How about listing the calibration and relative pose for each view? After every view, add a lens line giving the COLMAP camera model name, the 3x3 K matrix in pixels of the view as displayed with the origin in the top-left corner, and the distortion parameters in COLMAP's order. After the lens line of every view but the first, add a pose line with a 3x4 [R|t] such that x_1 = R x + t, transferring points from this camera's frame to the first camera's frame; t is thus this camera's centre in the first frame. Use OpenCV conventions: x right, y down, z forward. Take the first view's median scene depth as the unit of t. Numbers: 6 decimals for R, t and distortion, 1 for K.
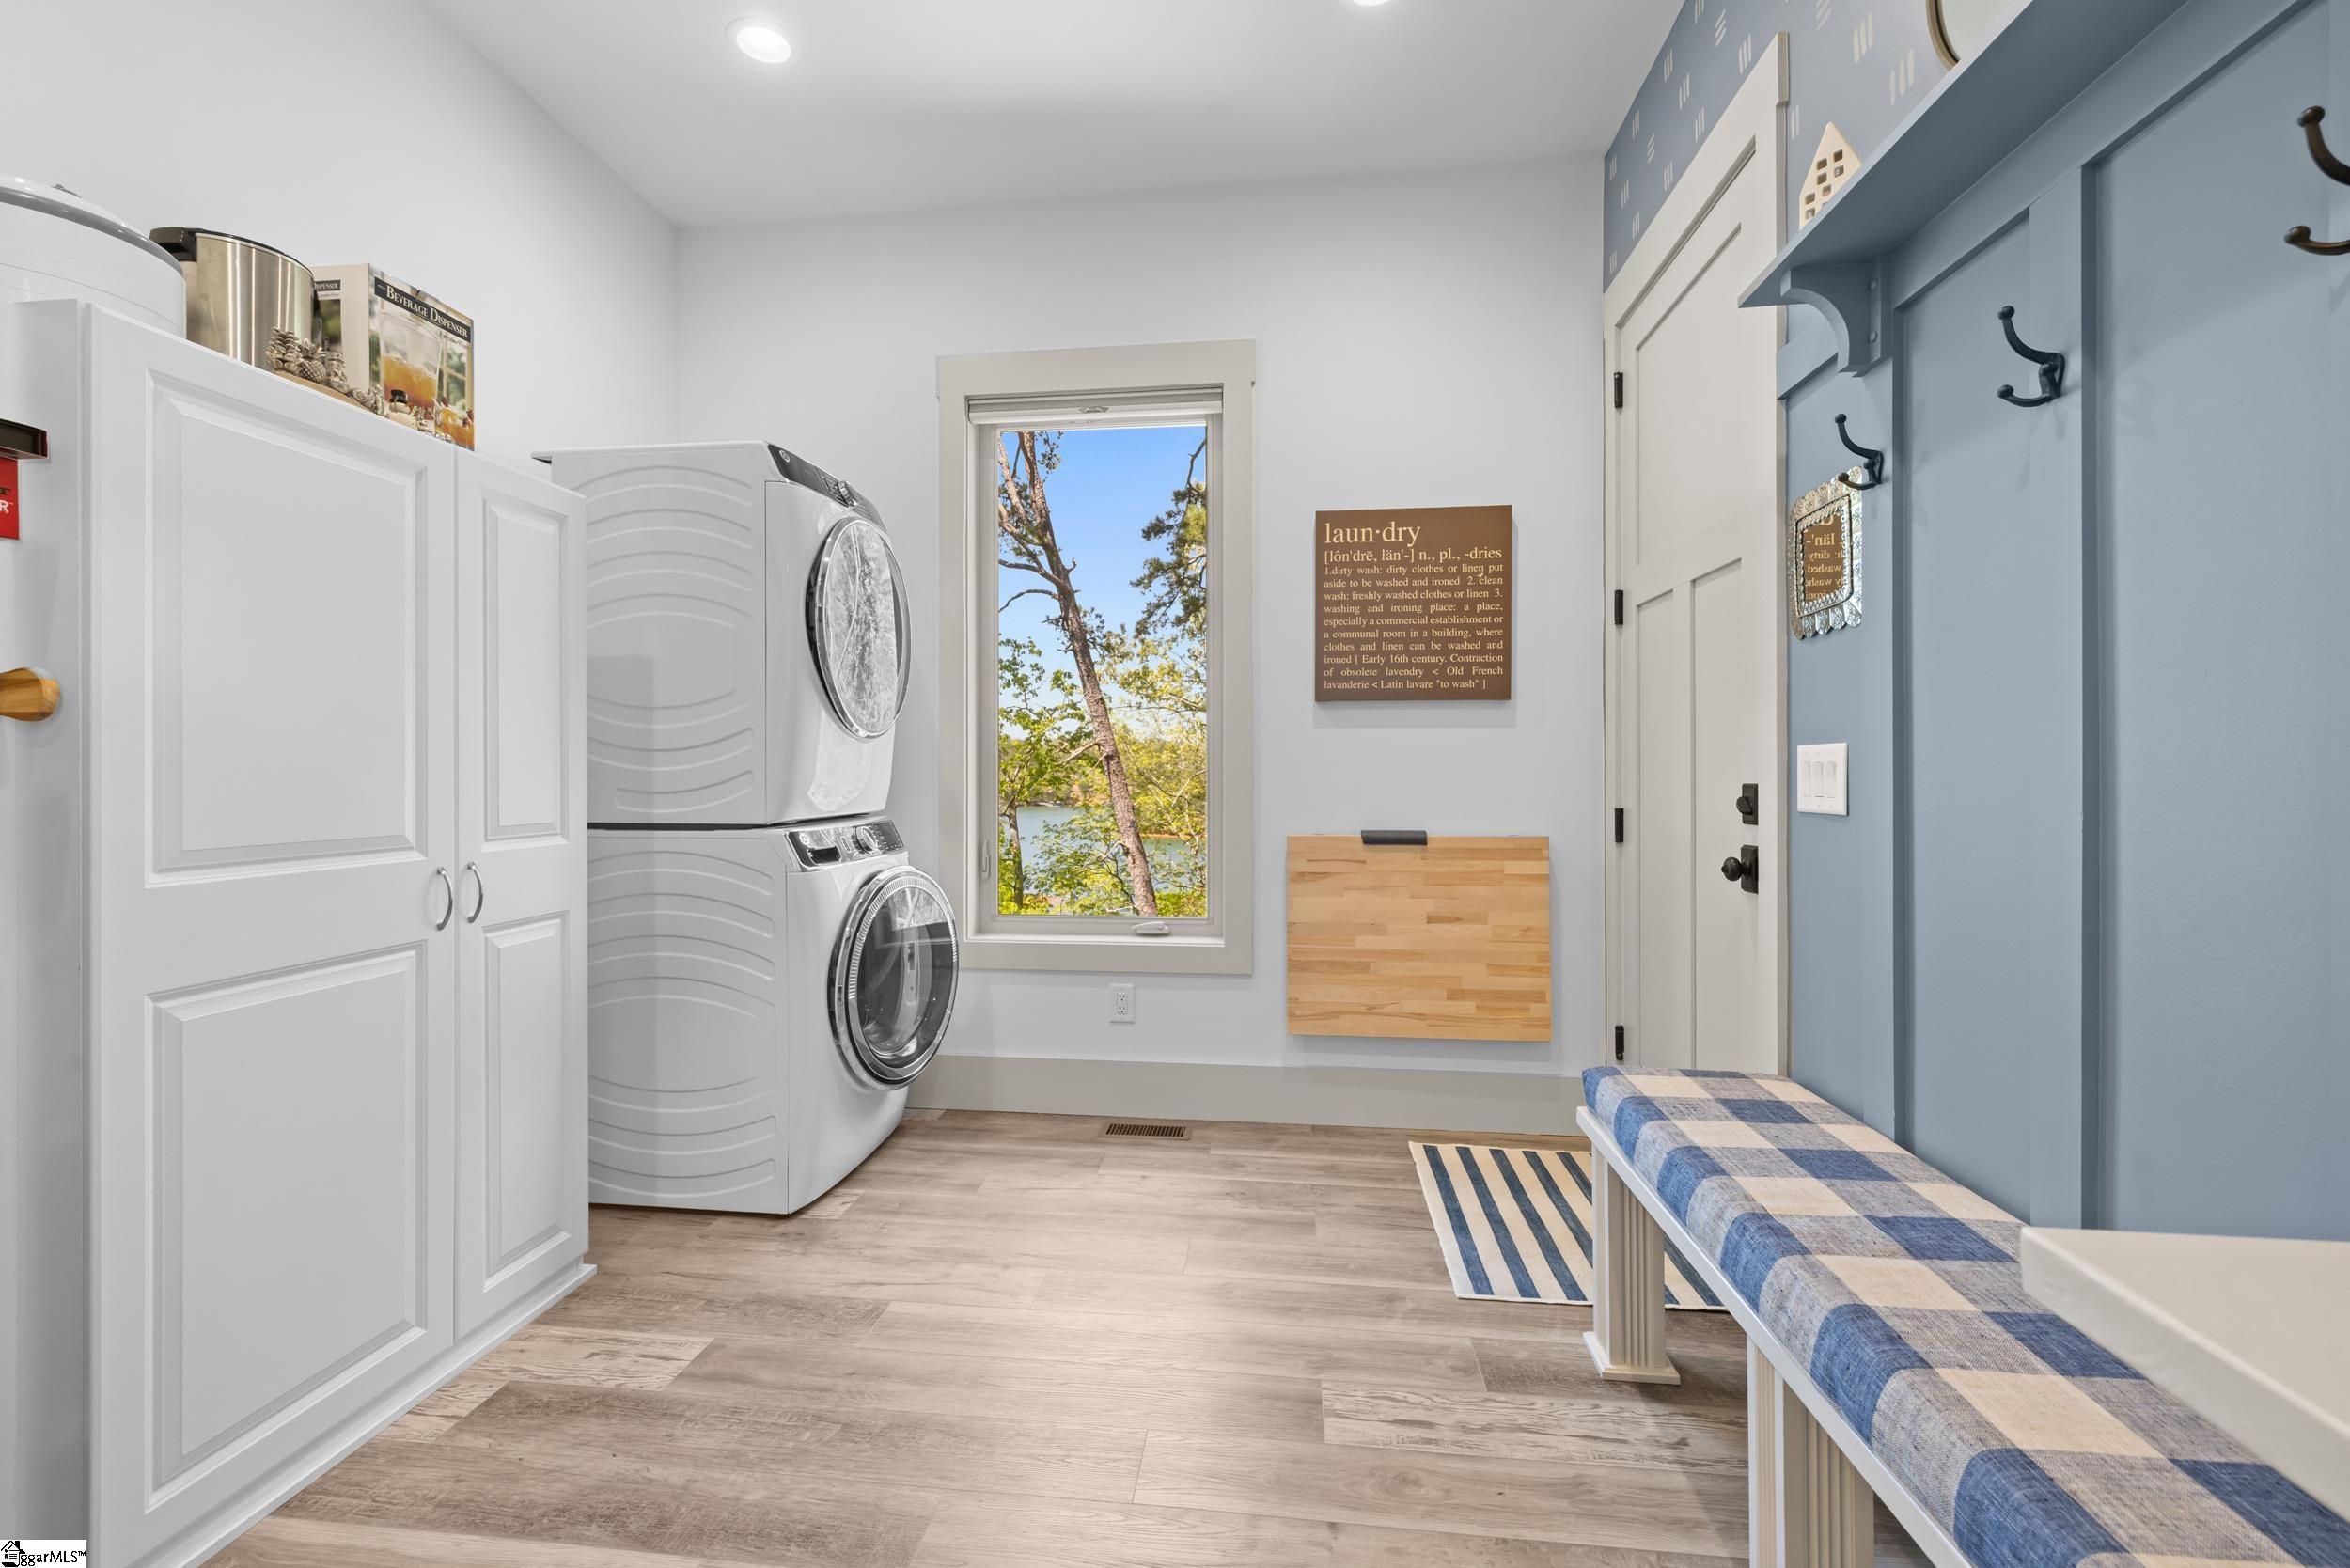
lens RADIAL K [[1007.9, 0, 1172.3], [0, 1007.9, 755.4], [0, 0, 1]] dist [0.000742, -0.000167]
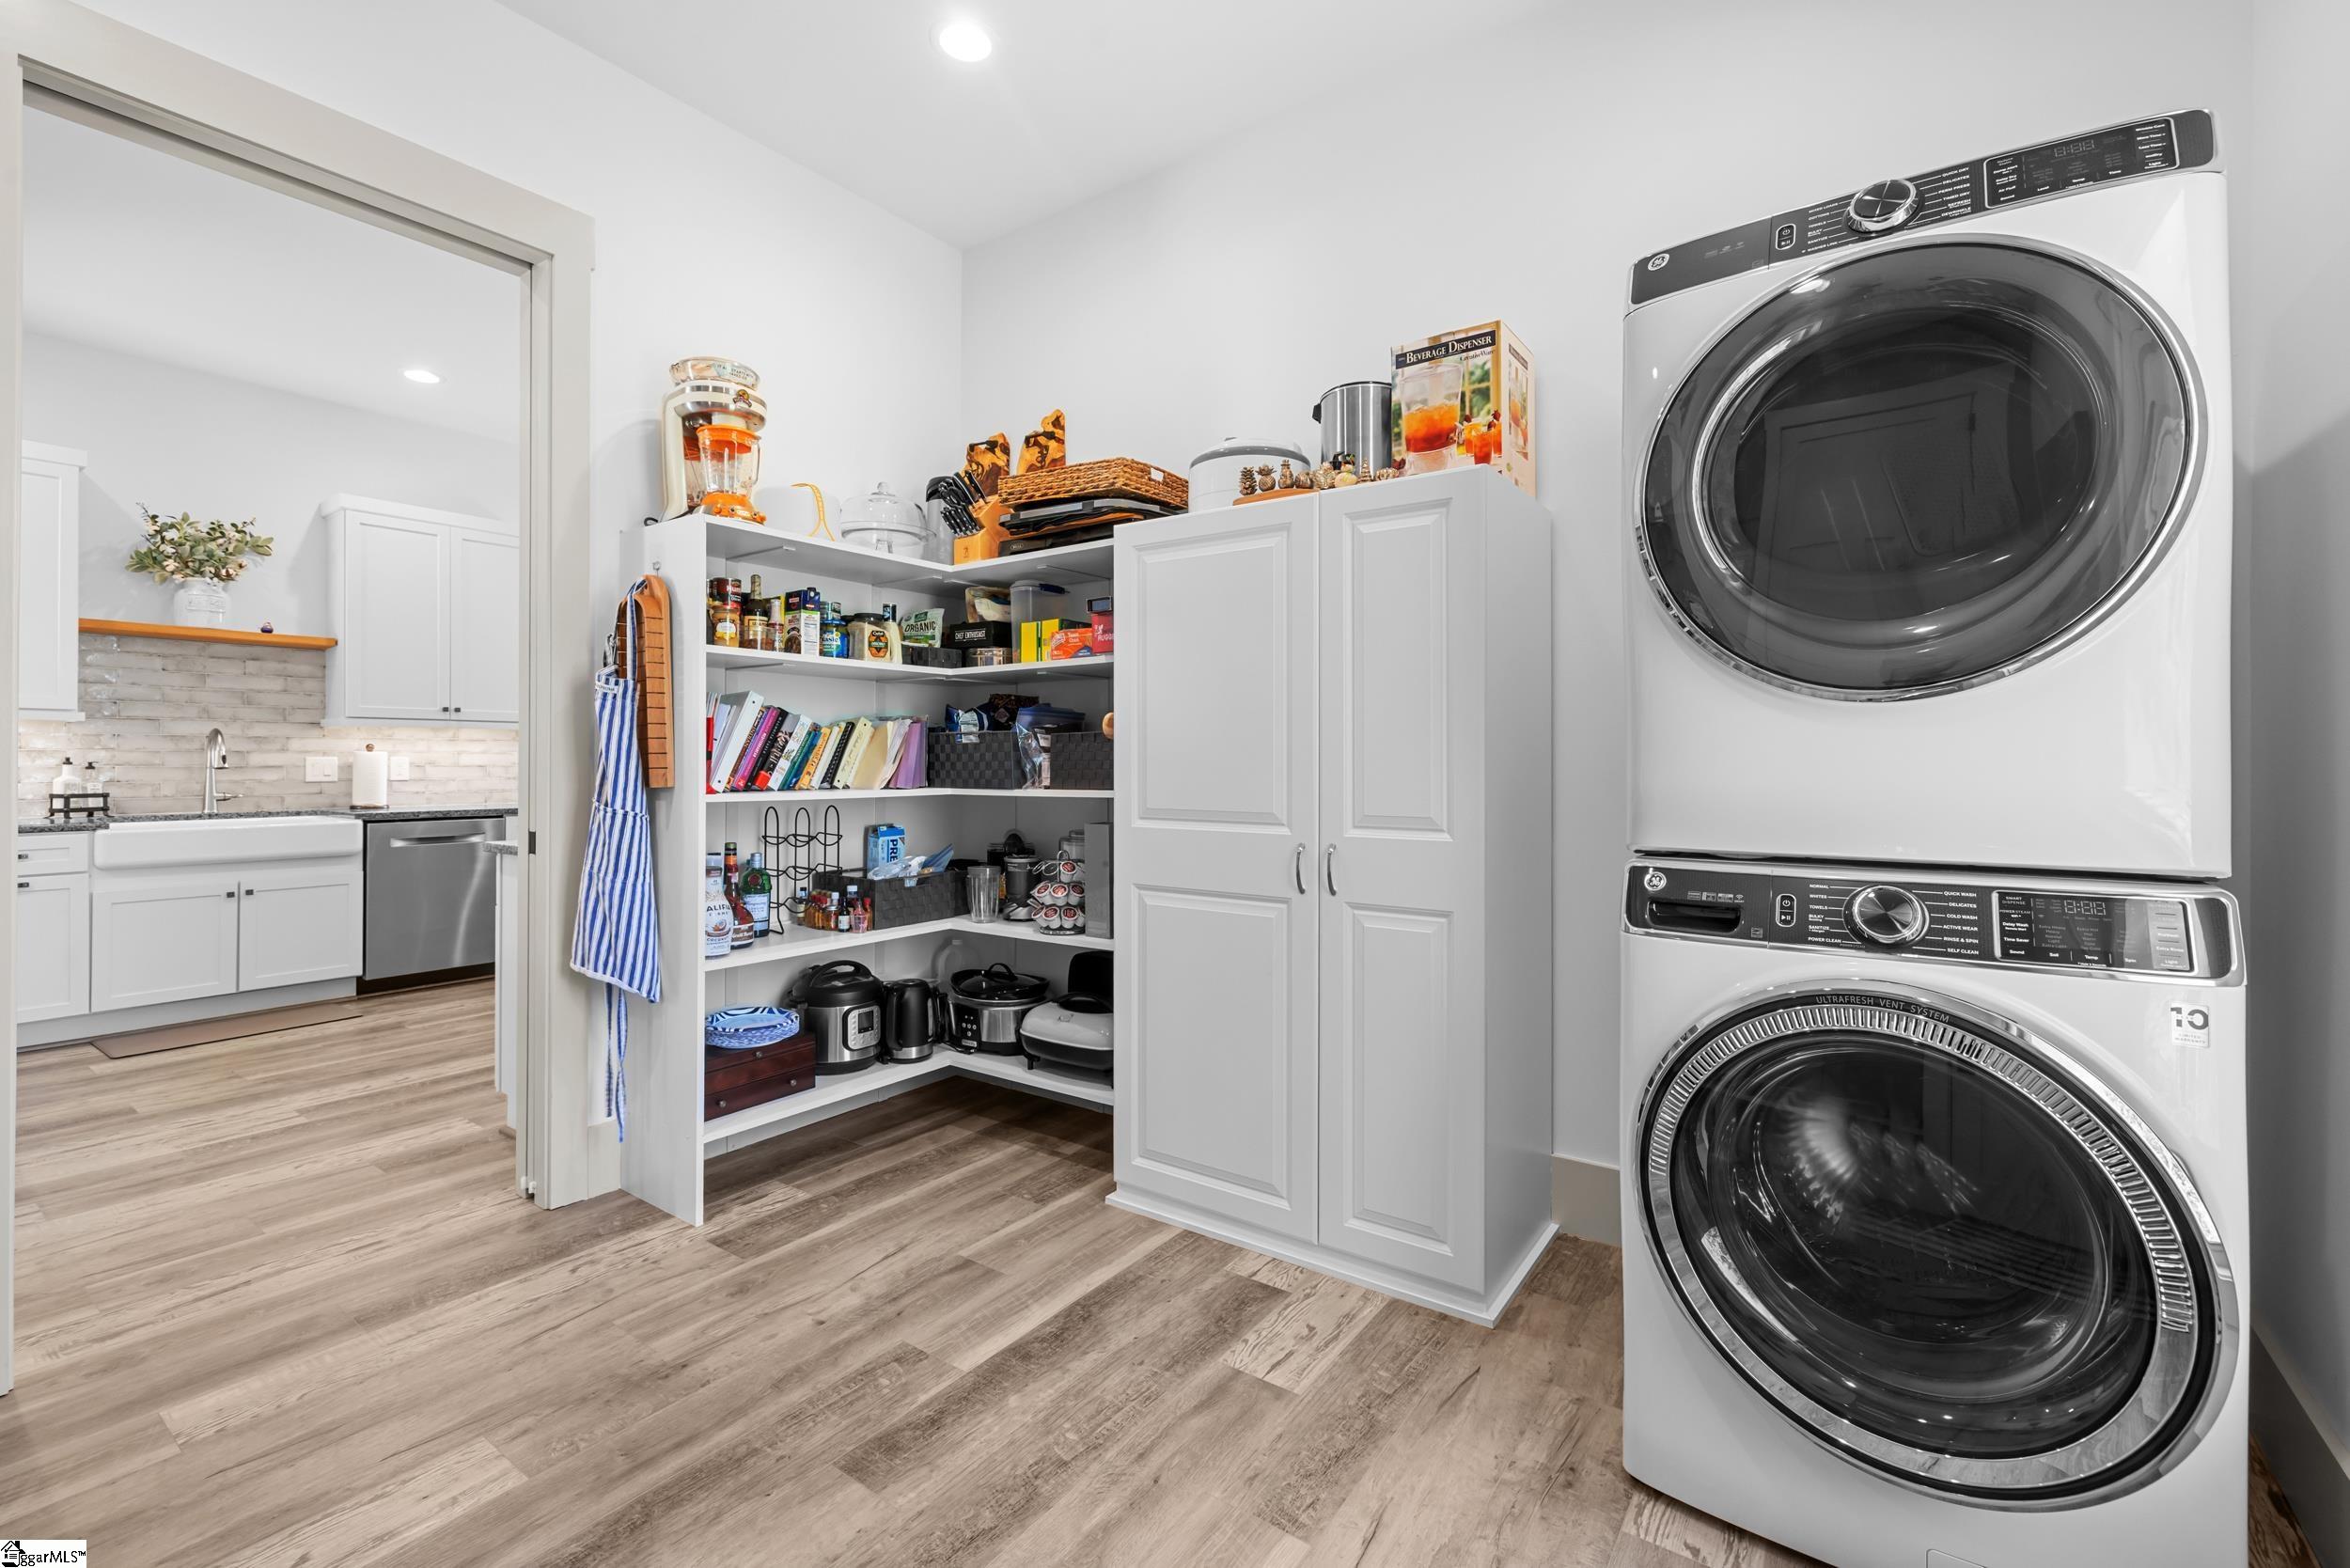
lens RADIAL K [[1007.9, 0, 1172.3], [0, 1007.9, 755.4], [0, 0, 1]] dist [0.000742, -0.000167]
pose [[-0.478442, -0.002034, -0.878117, 0.402207], [0.009493, 0.999927, -0.007488, 0.011018], [0.878068, -0.011918, -0.478388, 1.363324]]
